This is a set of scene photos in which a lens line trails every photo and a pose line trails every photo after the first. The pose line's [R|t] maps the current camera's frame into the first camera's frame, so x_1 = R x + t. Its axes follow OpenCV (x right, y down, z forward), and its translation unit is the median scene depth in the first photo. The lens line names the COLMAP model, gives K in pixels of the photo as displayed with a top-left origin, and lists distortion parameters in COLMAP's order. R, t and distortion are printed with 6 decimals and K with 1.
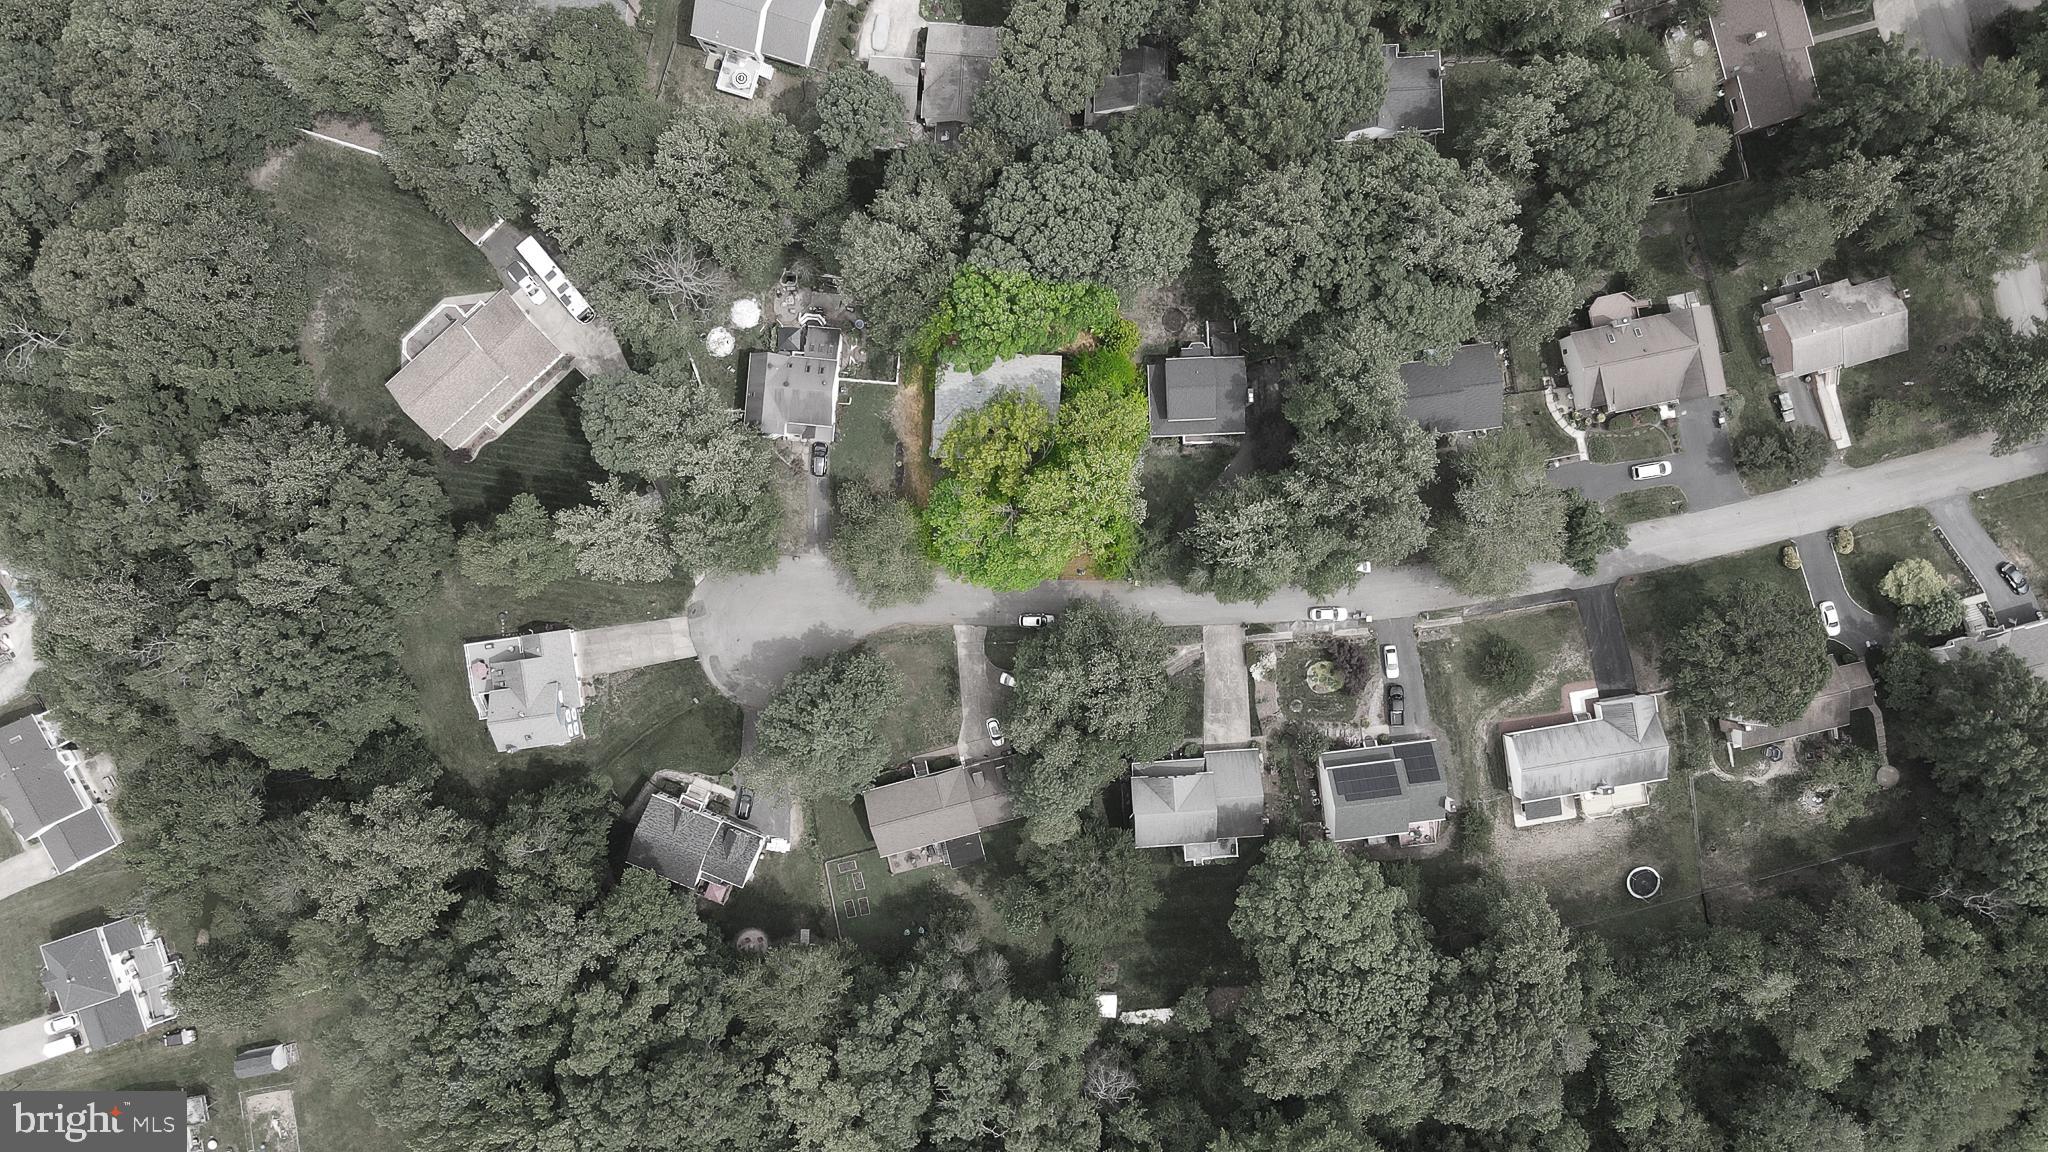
lens RADIAL K [[1490.1, 0, 1022.8], [0, 1490.1, 590.8], [0, 0, 1]] dist [0.034035, -0.001249]
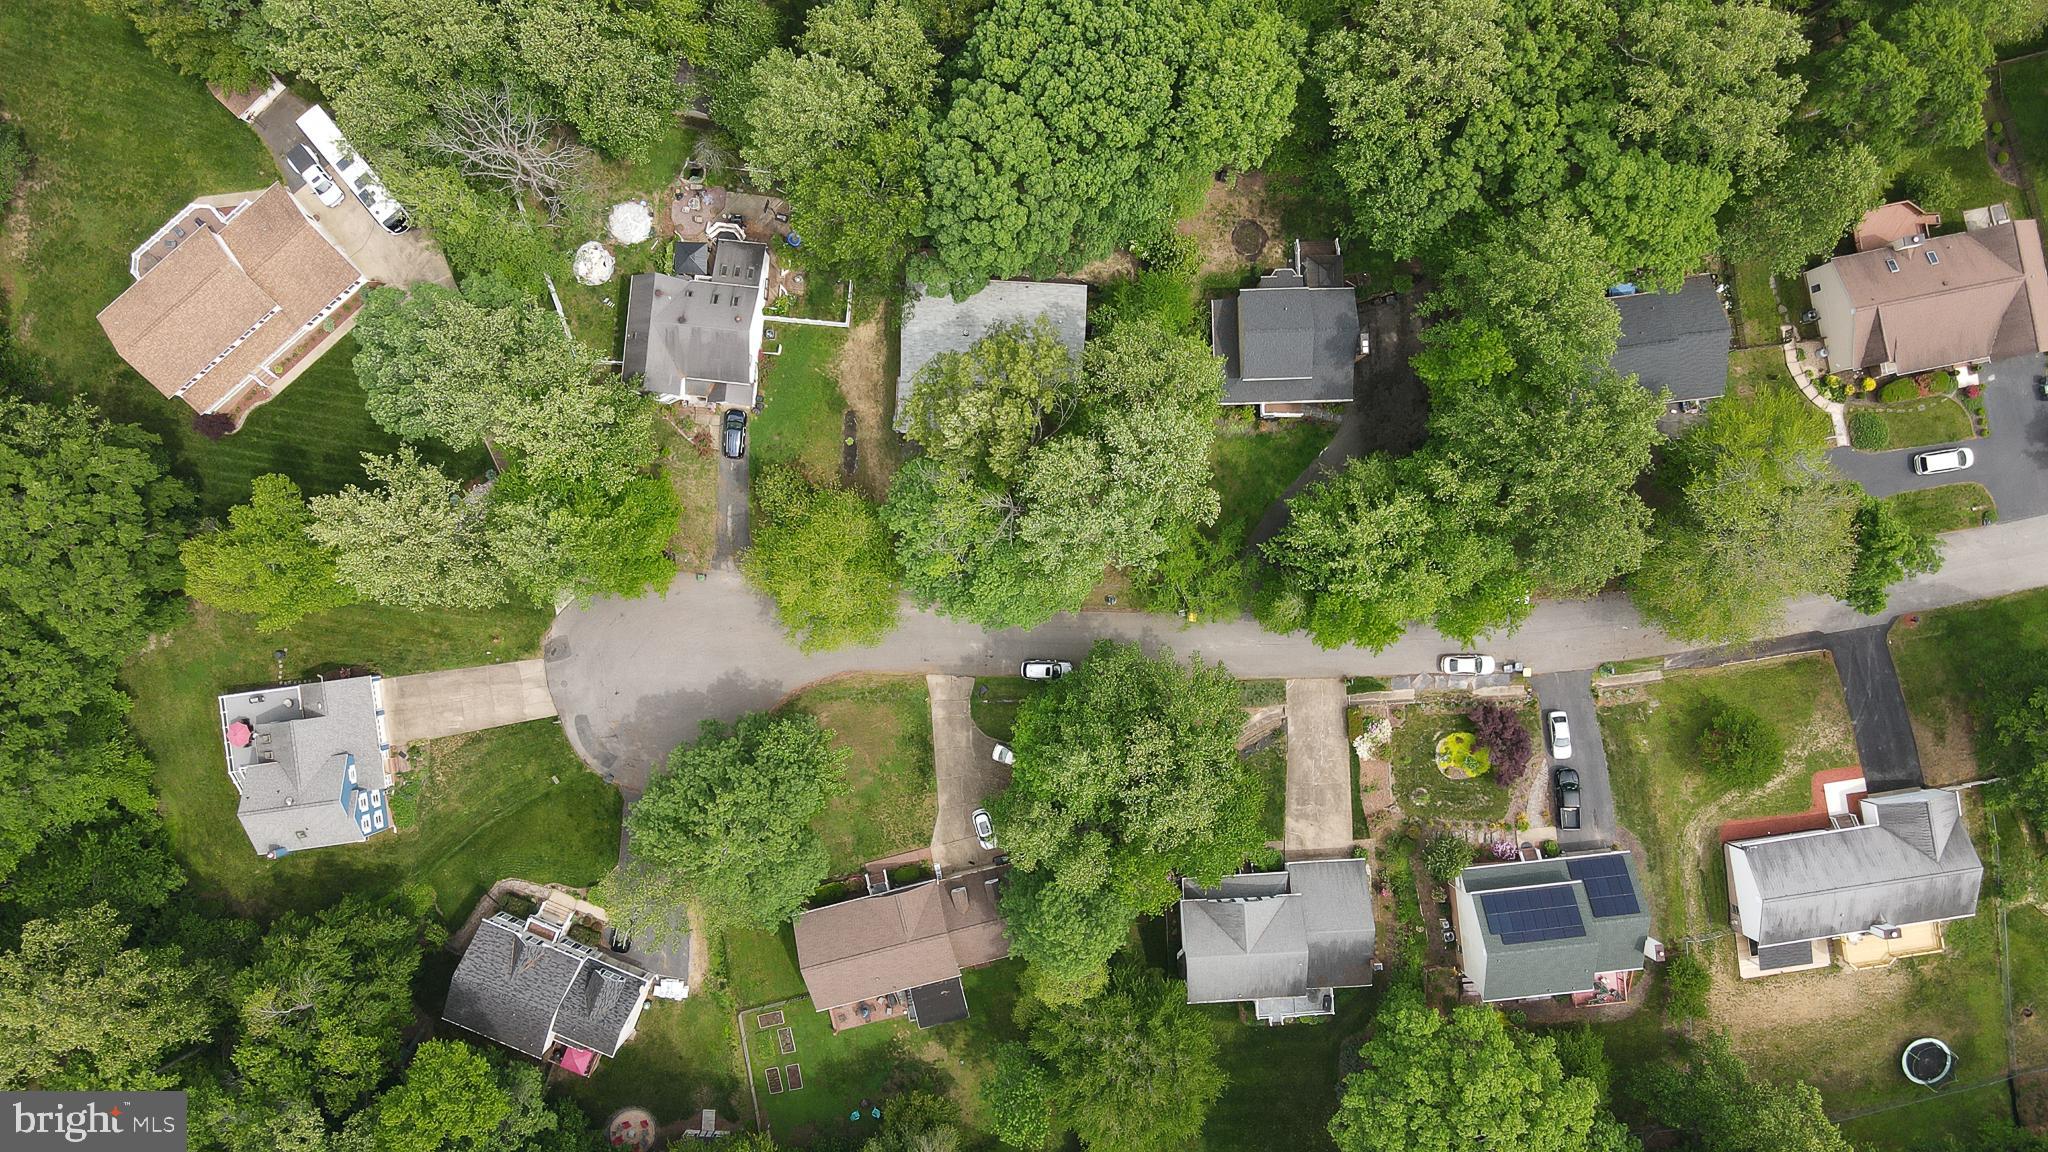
lens RADIAL K [[1490.1, 0, 1040.0], [0, 1490.1, 578.0], [0, 0, 1]] dist [0.034035, -0.001249]
pose [[0.999879, 0.010027, 0.011928, -0.002331], [-0.009722, 0.999632, -0.025342, -0.005200], [-0.012177, 0.025223, 0.999608, 0.313334]]
